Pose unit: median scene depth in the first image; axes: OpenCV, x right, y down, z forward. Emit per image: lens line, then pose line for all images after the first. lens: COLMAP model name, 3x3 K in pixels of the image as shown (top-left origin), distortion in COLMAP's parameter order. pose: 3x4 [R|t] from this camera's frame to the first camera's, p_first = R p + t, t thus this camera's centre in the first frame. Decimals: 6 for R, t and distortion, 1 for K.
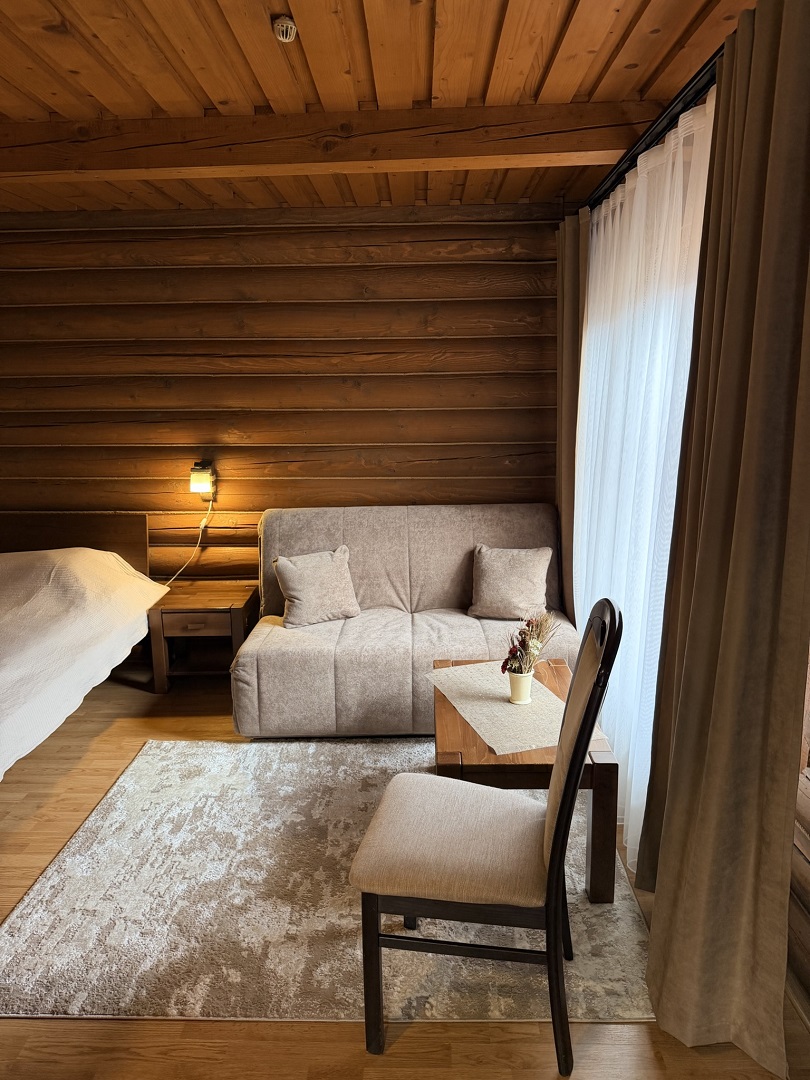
lens RADIAL K [[766.6, 0, 405.0], [0, 766.6, 540.0], [0, 0, 1]] dist [0.094458, -0.145796]
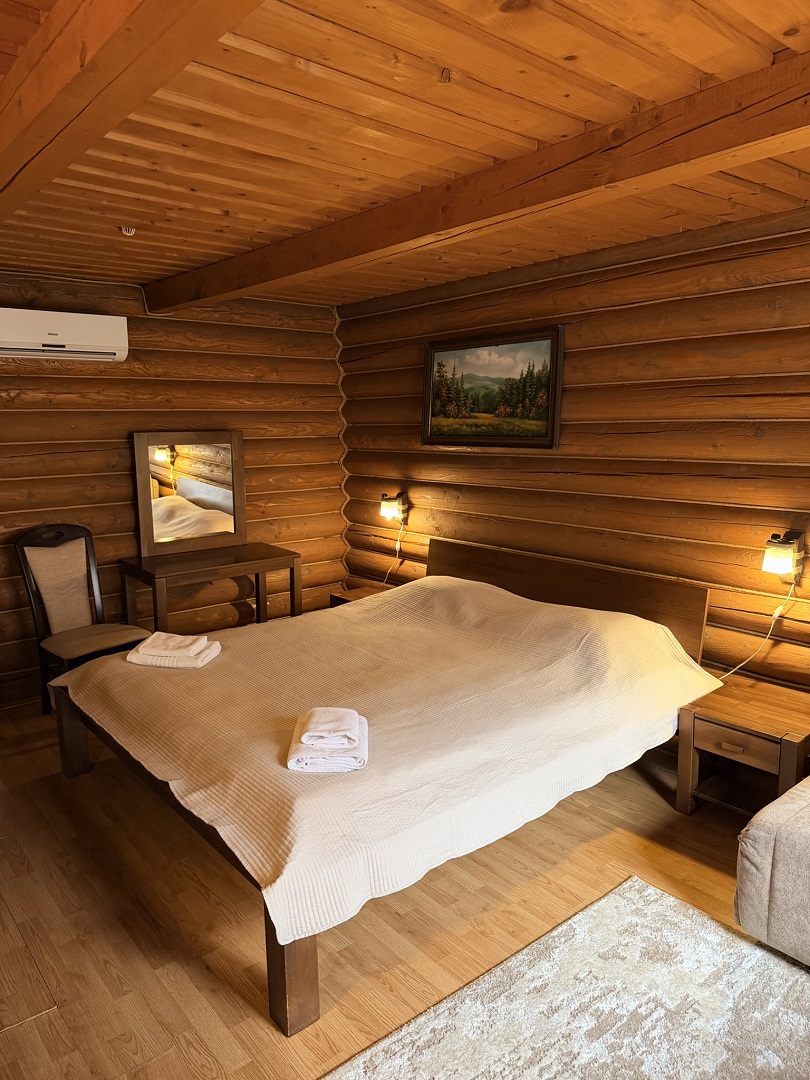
lens RADIAL K [[768.8, 0, 405.0], [0, 768.8, 540.0], [0, 0, 1]] dist [0.039632, -0.045398]
pose [[0.658915, 0.123443, -0.742019, 0.065897], [-0.141777, 0.989144, 0.038657, -0.082620], [0.738735, 0.079729, 0.669263, 0.248607]]
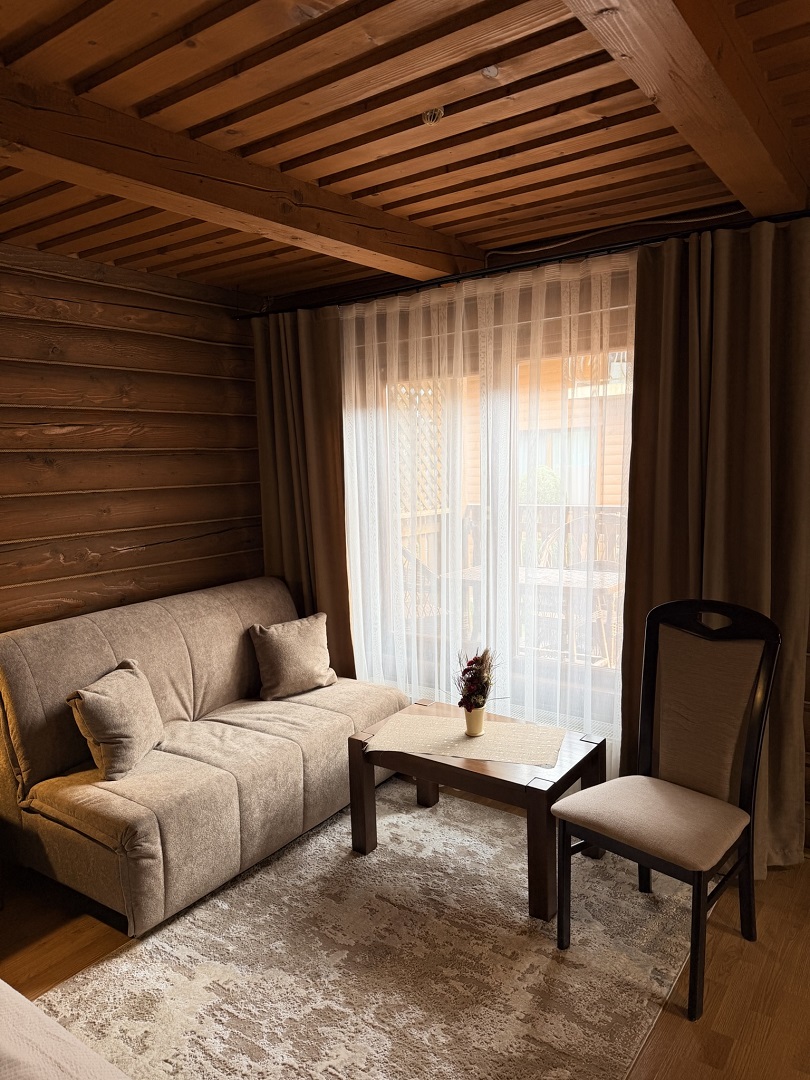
lens RADIAL K [[757.7, 0, 421.0], [0, 757.7, 533.0], [0, 0, 1]] dist [-0.035364, -0.000886]
pose [[0.538669, -0.089116, 0.837791, -0.591103], [0.184110, 0.982808, -0.013835, -0.057671], [-0.822155, 0.161698, 0.545816, 0.317503]]
